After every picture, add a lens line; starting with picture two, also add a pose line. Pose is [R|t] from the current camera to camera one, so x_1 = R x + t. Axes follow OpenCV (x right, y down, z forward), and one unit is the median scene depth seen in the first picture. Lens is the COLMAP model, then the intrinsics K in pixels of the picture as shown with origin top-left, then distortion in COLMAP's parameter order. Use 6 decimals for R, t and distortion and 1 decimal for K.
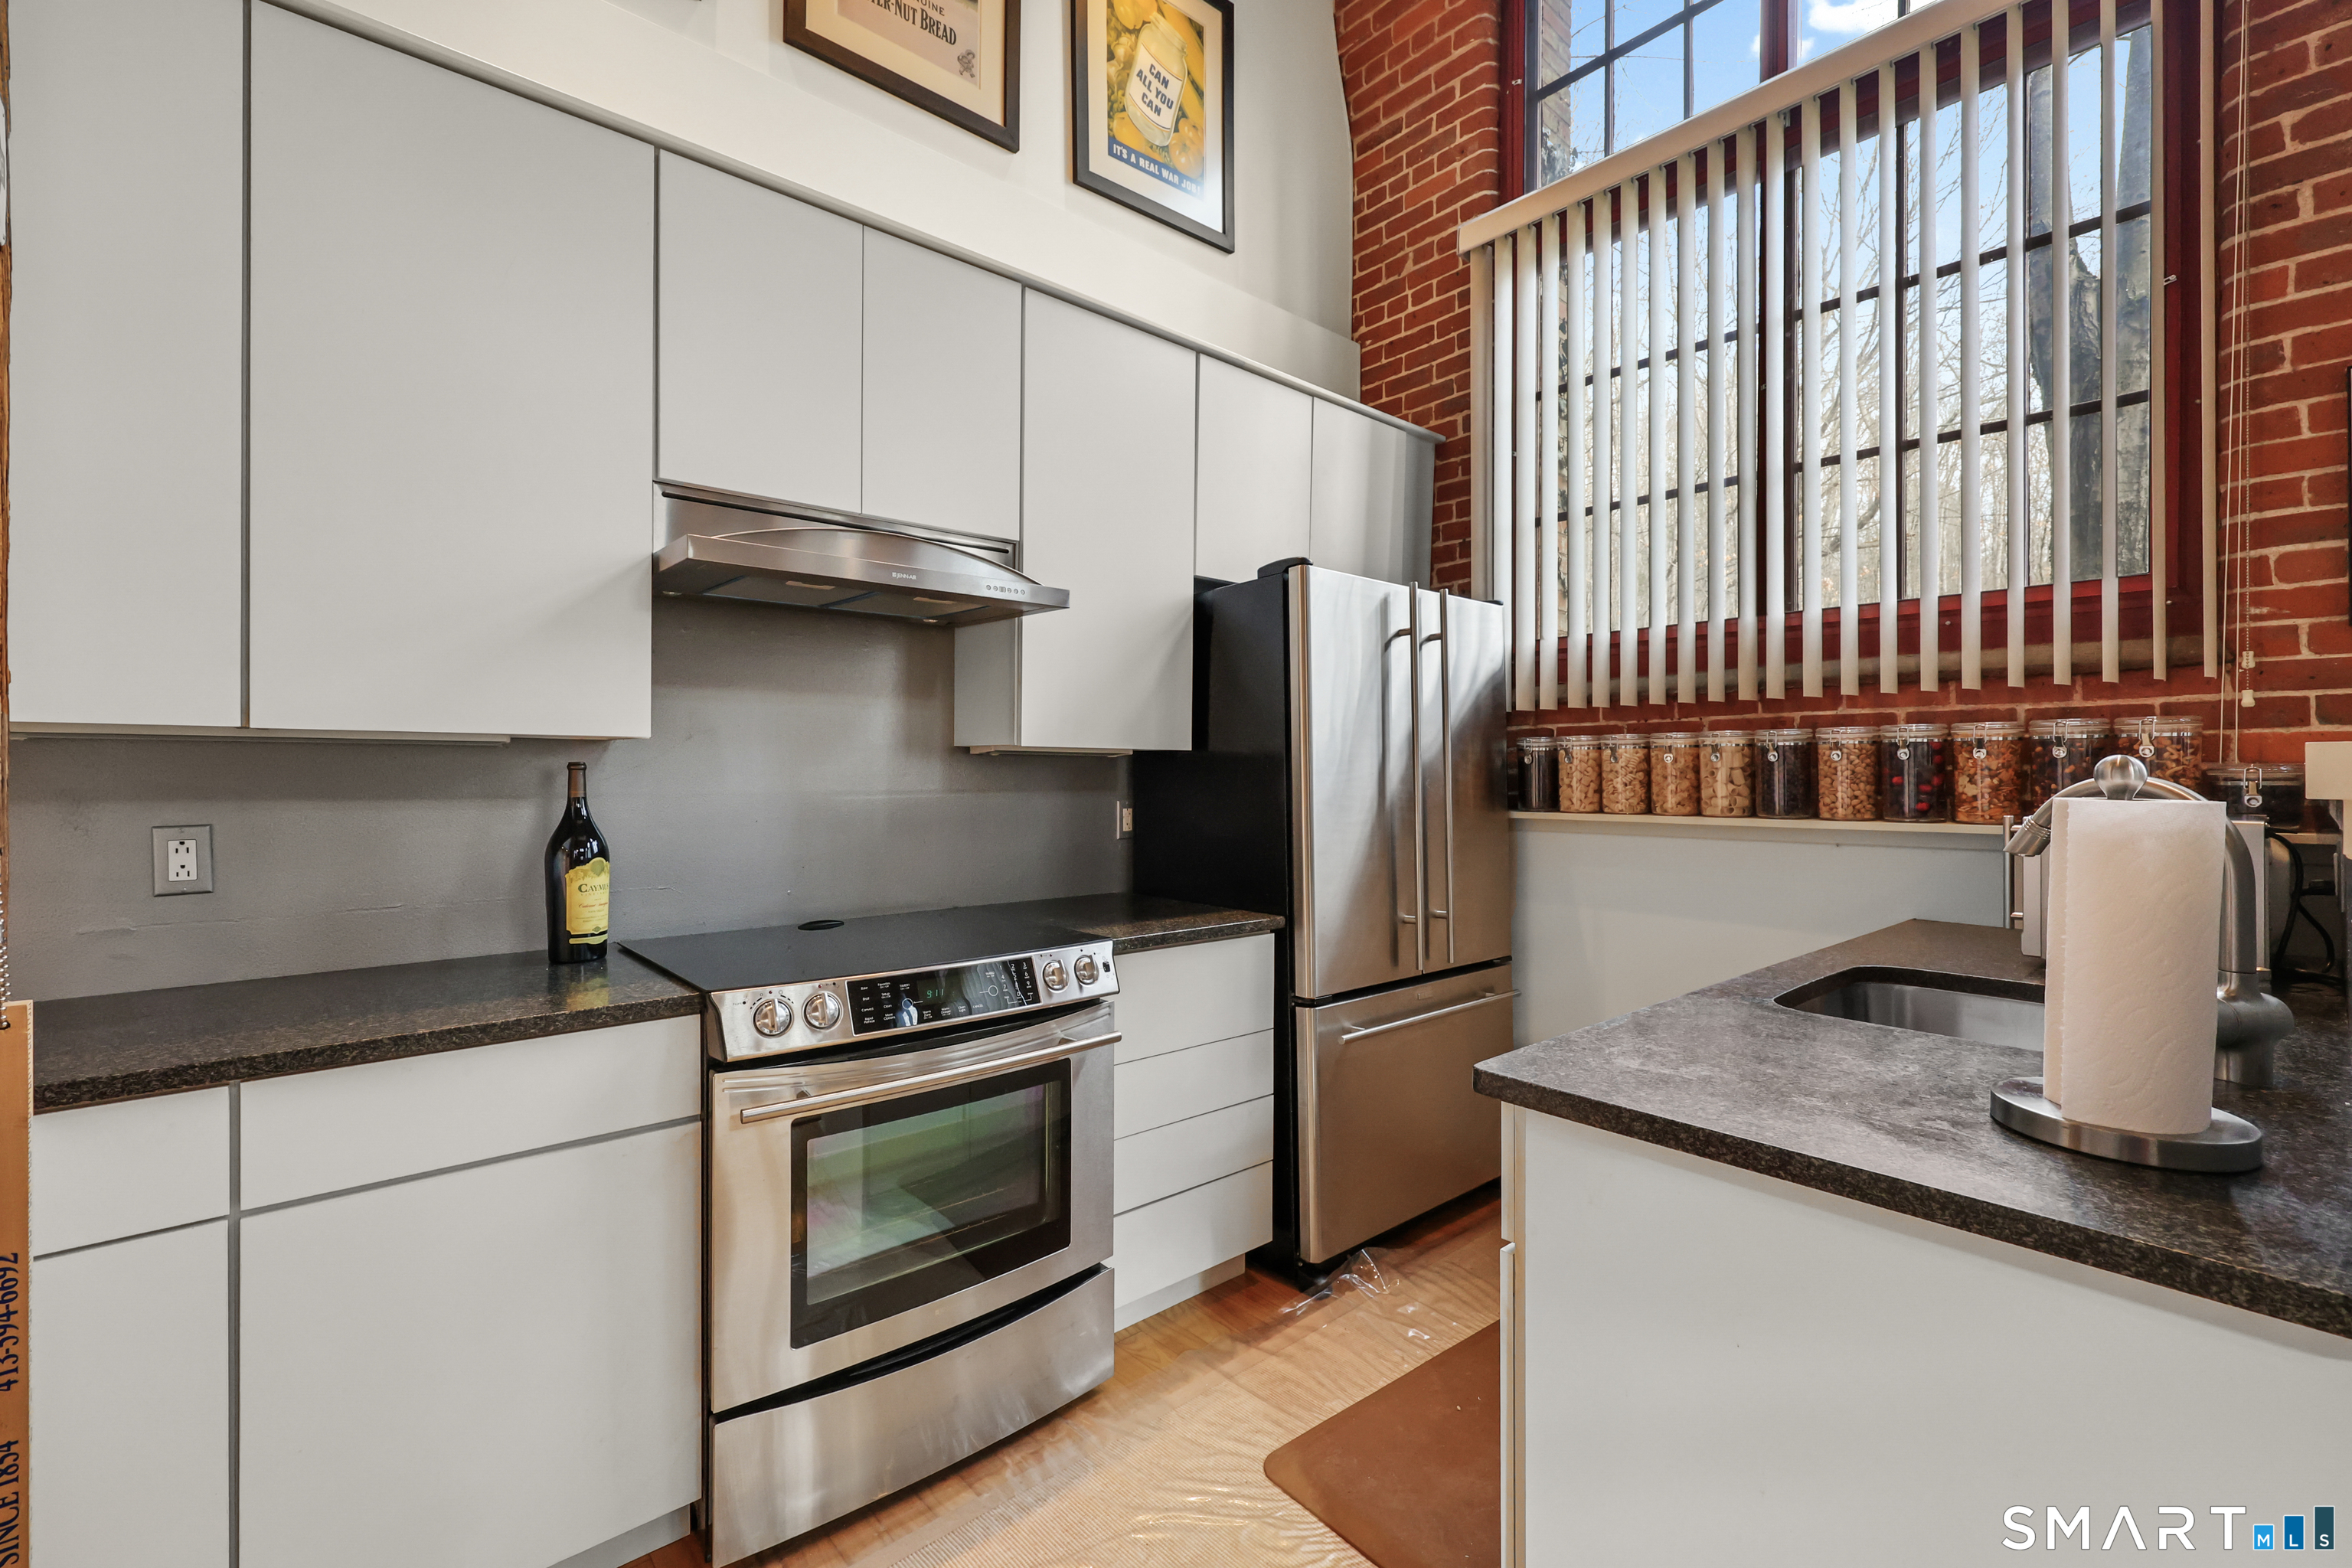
lens RADIAL K [[975.8, 0, 1178.7], [0, 975.8, 780.5], [0, 0, 1]] dist [-0.002574, -0.000370]
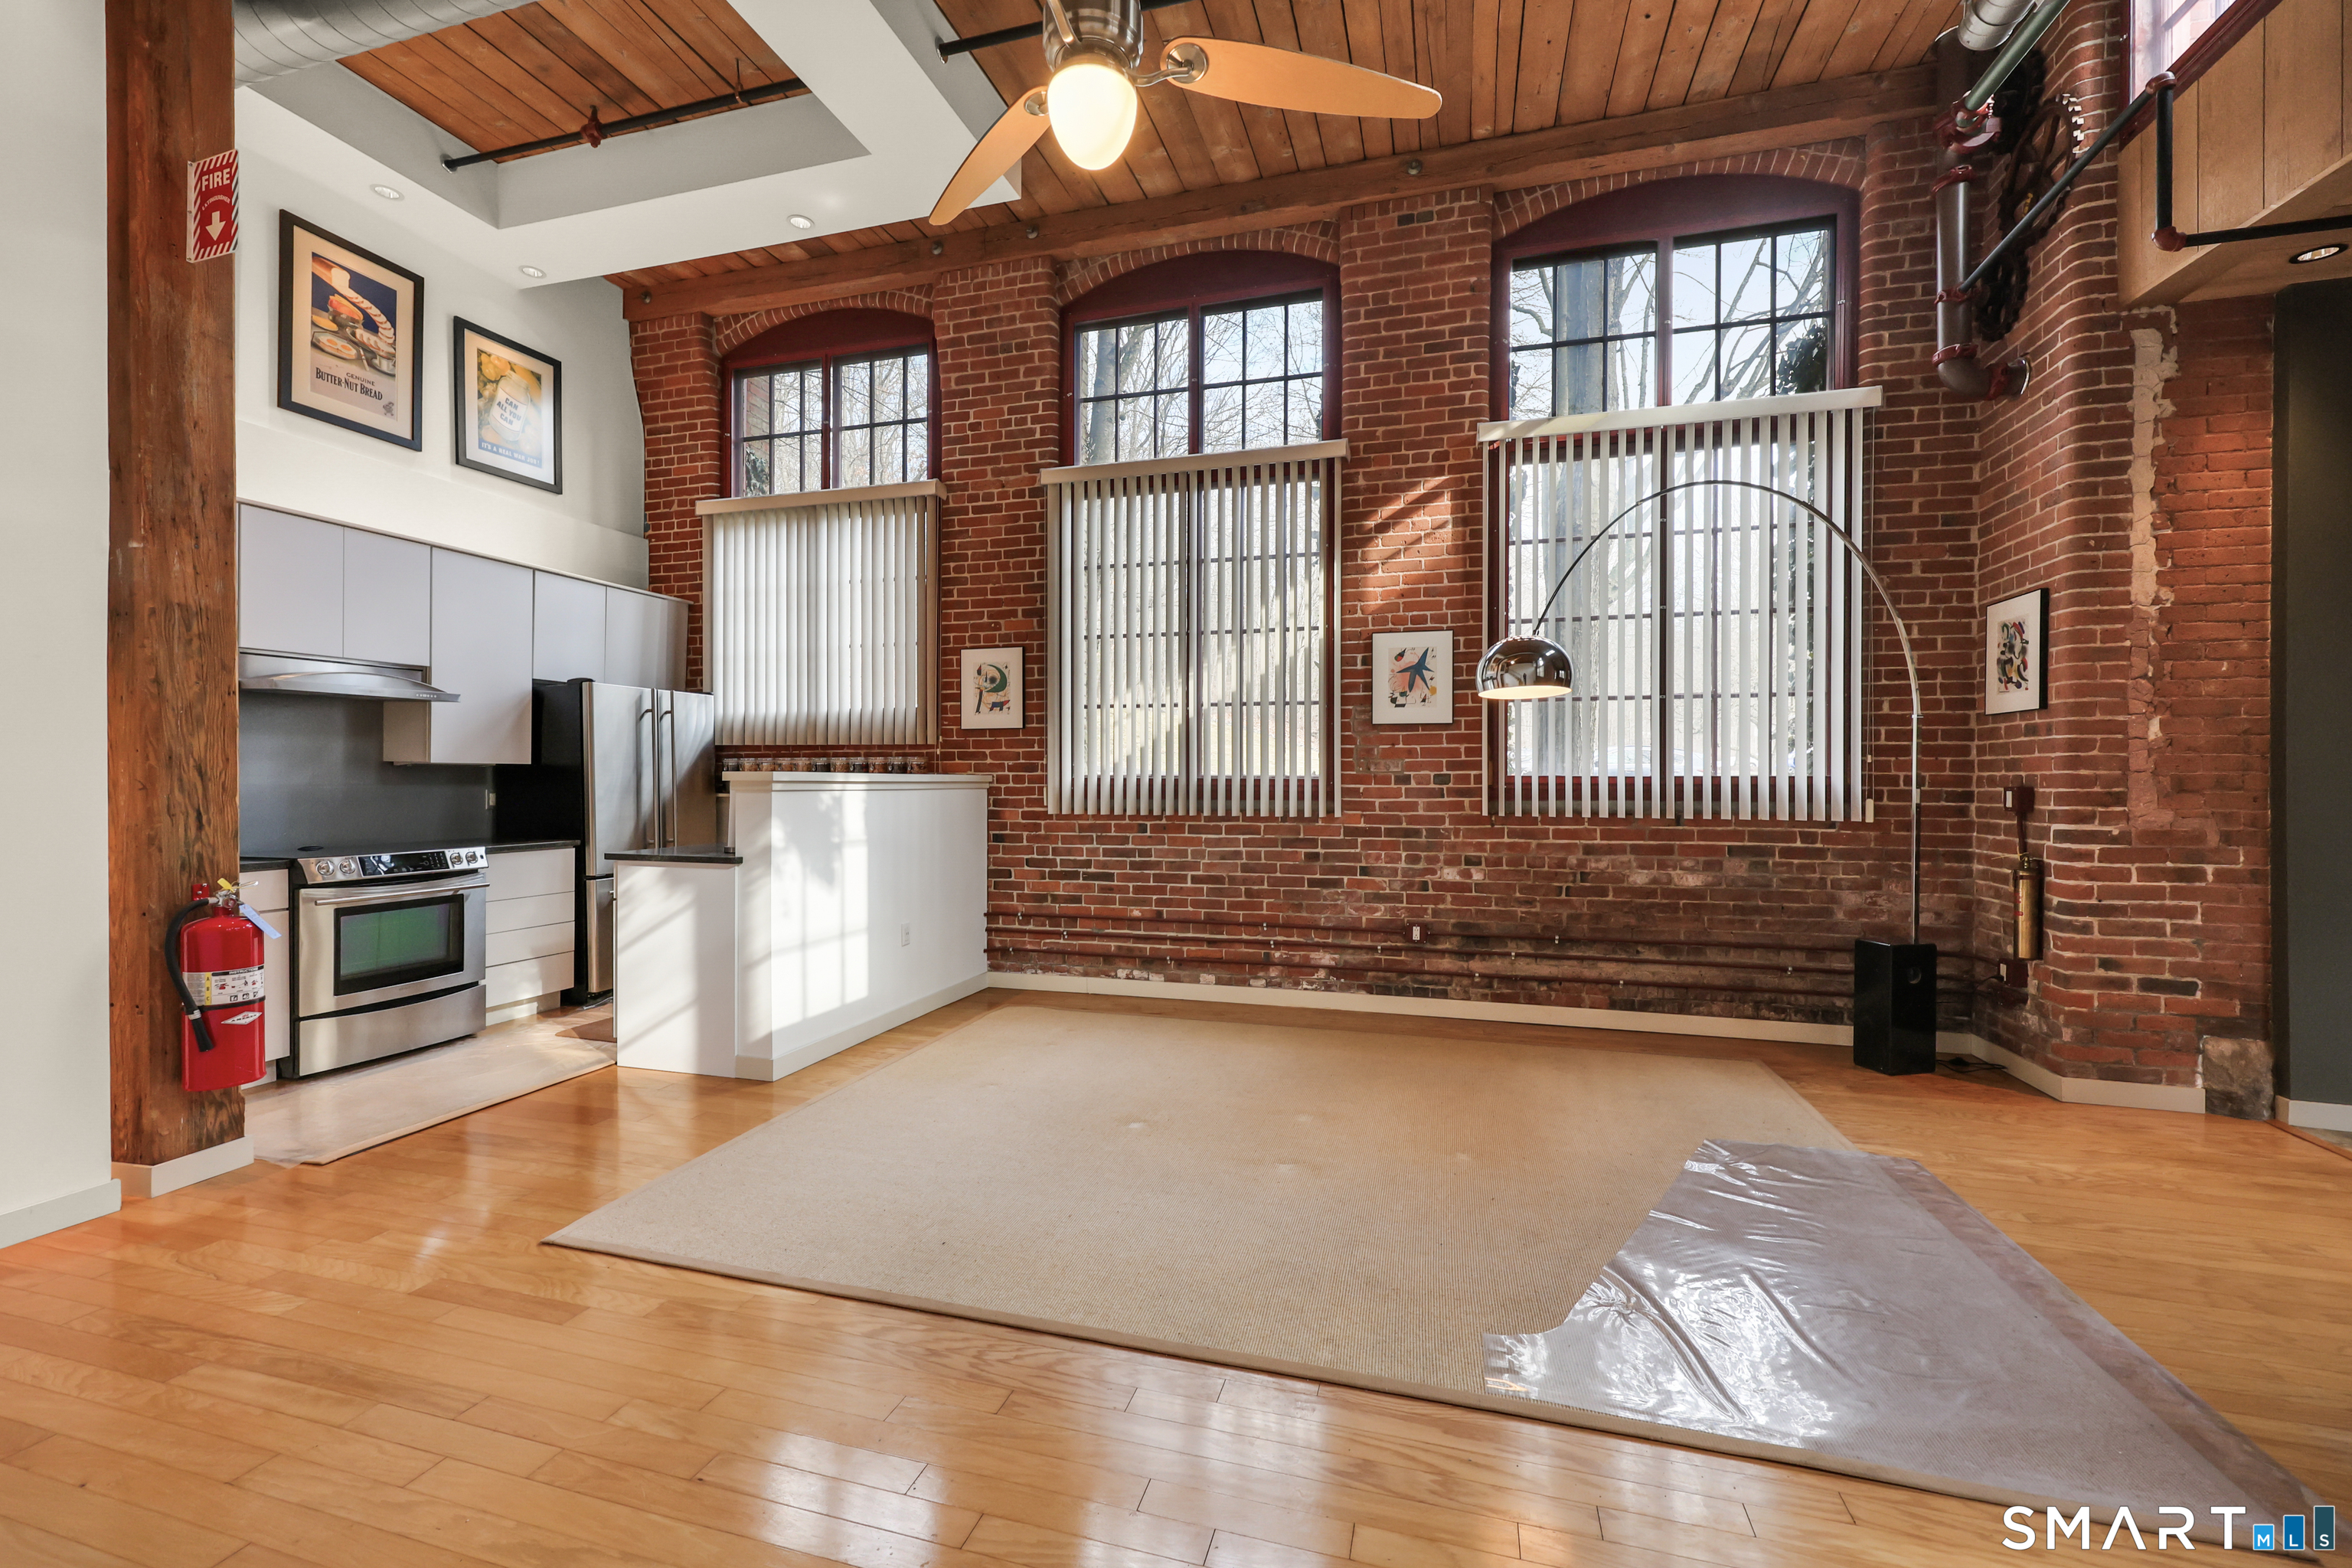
lens RADIAL K [[954.4, 0, 1180.9], [0, 954.4, 781.1], [0, 0, 1]] dist [0.000021, 0.000644]
pose [[0.842157, -0.003829, 0.539219, 0.081813], [0.002256, 0.999991, 0.003578, 0.000845], [-0.539228, -0.001797, 0.842158, -1.438334]]
